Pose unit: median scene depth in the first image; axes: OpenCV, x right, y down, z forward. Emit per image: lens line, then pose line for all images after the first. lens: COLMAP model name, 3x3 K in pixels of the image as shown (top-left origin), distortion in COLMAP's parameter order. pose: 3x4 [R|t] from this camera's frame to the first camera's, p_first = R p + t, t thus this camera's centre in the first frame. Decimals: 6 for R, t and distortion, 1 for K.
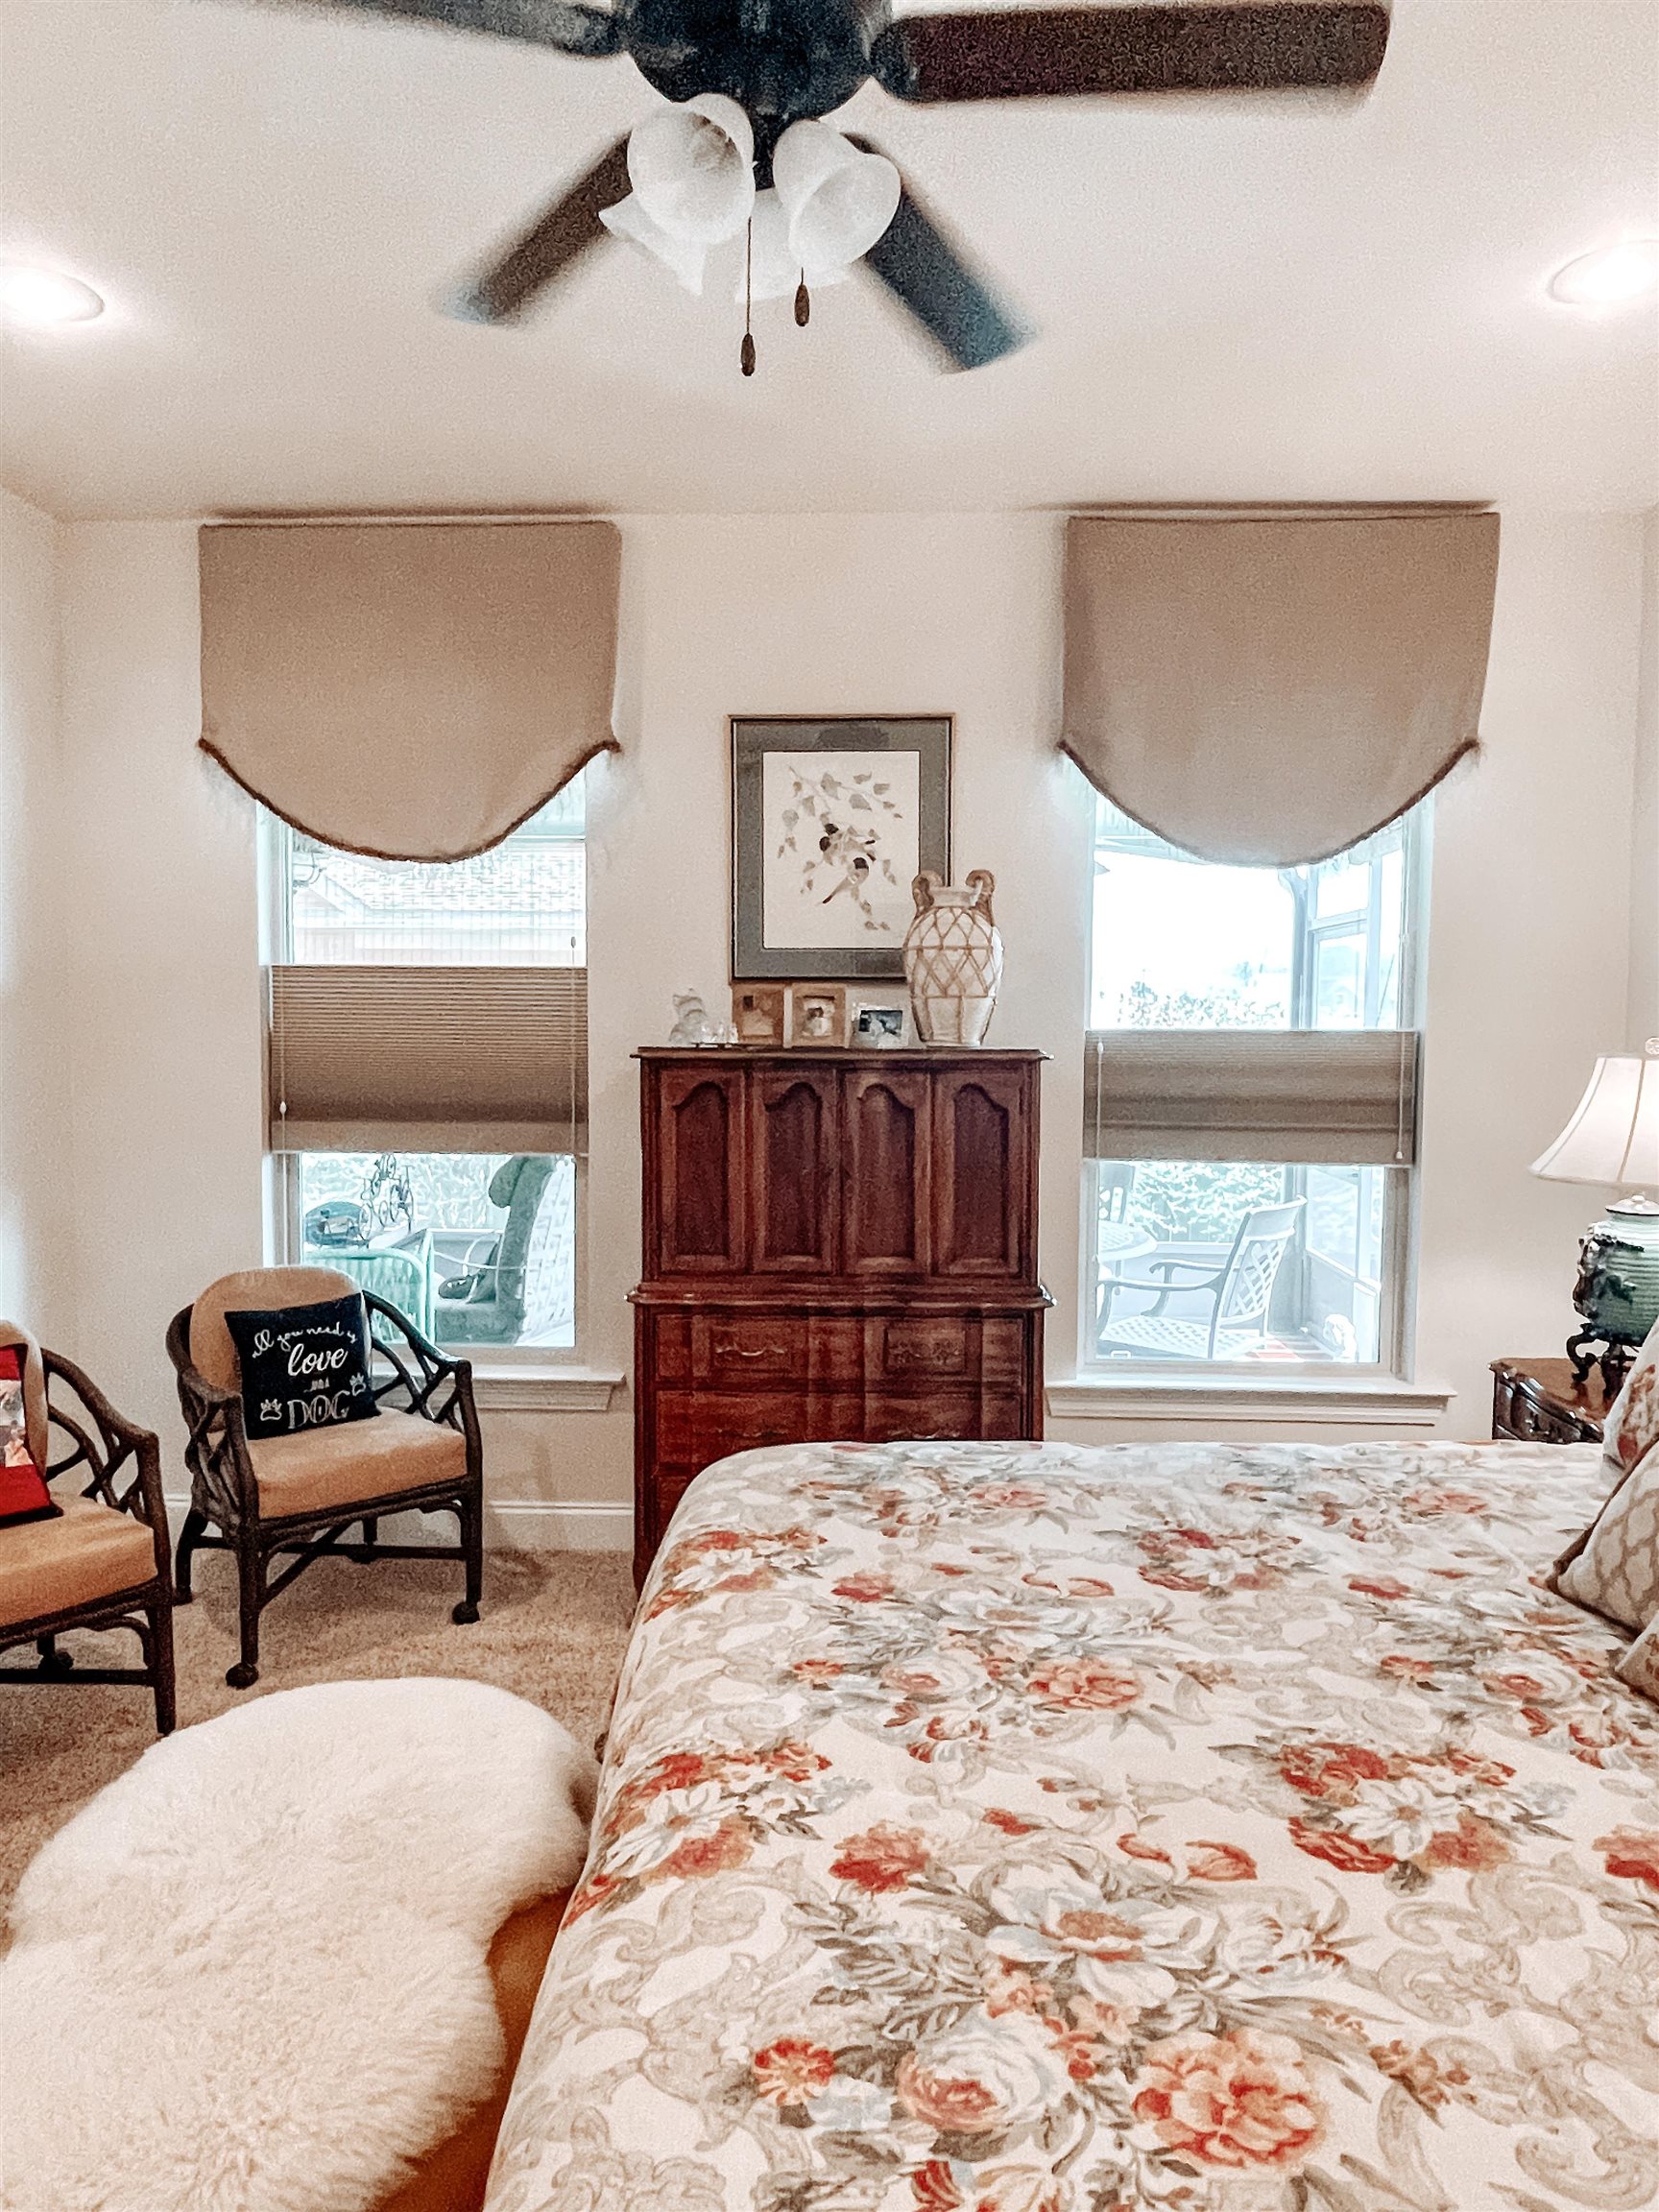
lens RADIAL K [[1405.9, 0, 824.2], [0, 1405.9, 1106.1], [0, 0, 1]] dist [0.002669, -0.013757]
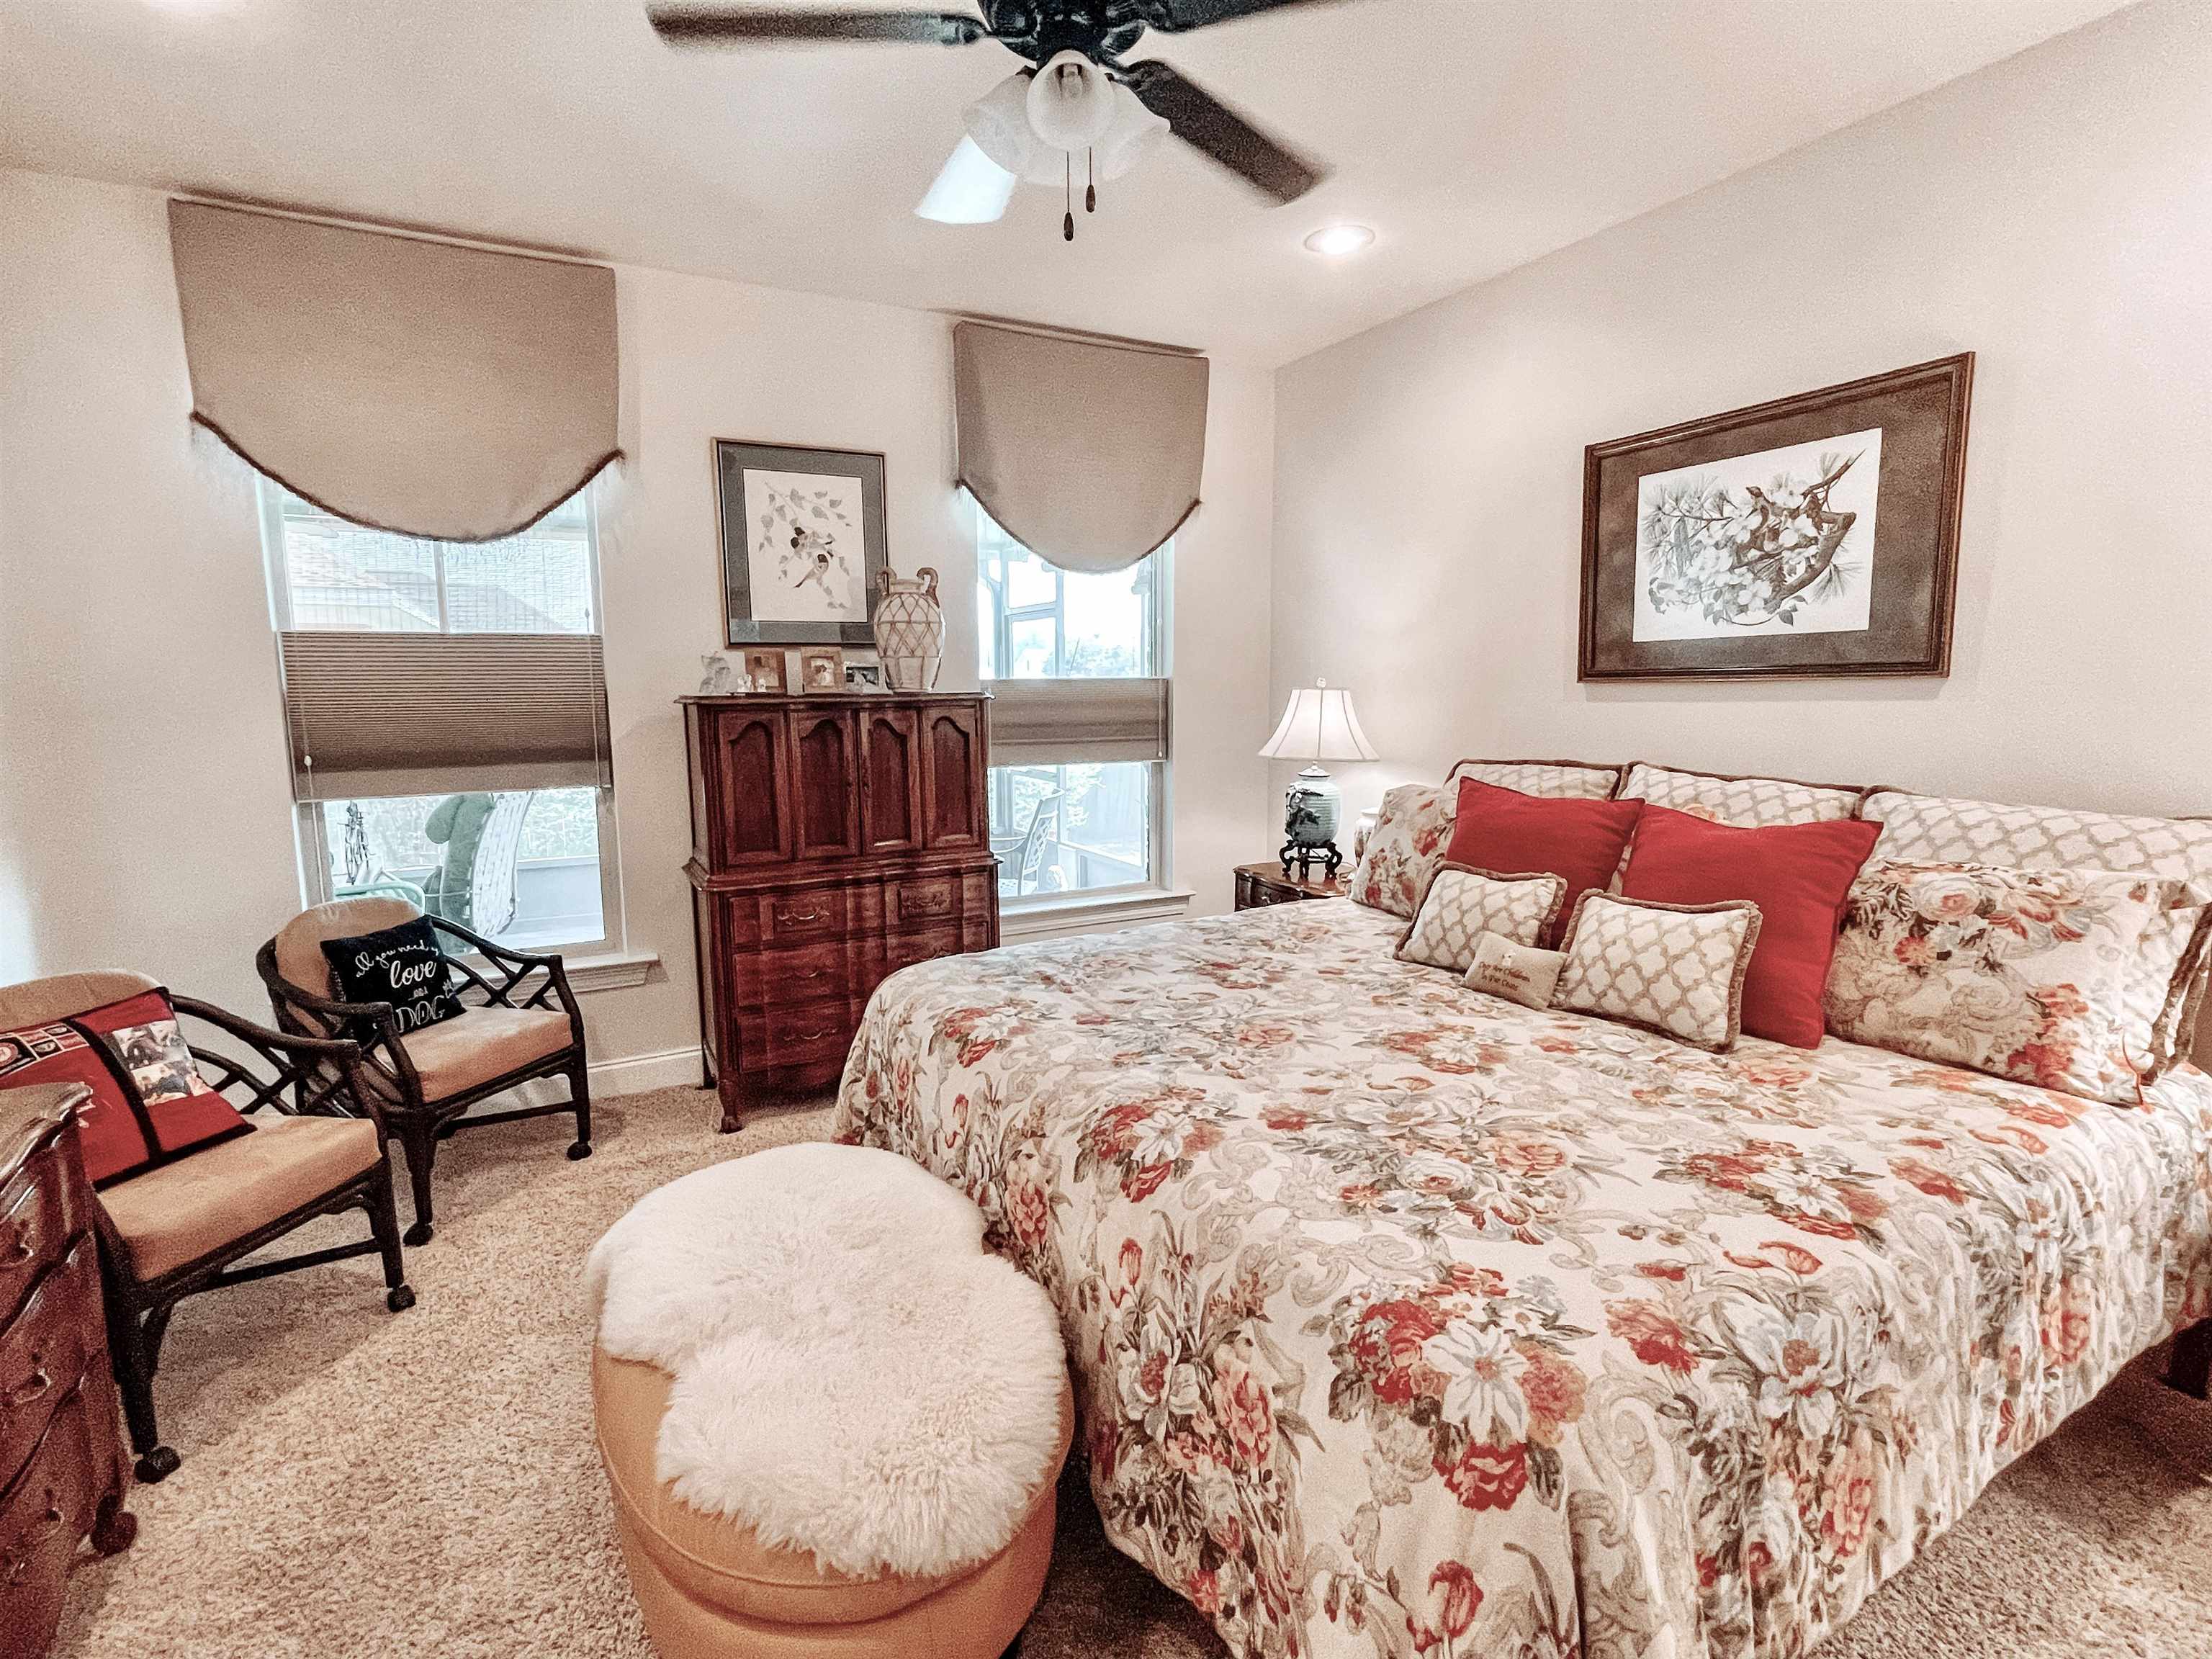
lens RADIAL K [[1023.4, 0, 1095.6], [0, 1023.4, 819.6], [0, 0, 1]] dist [-0.003110, 0.000112]
pose [[0.872414, -0.080167, 0.482149, -0.274953], [0.044488, 0.995387, 0.085007, 0.007399], [-0.486739, -0.052711, 0.871956, -0.009545]]
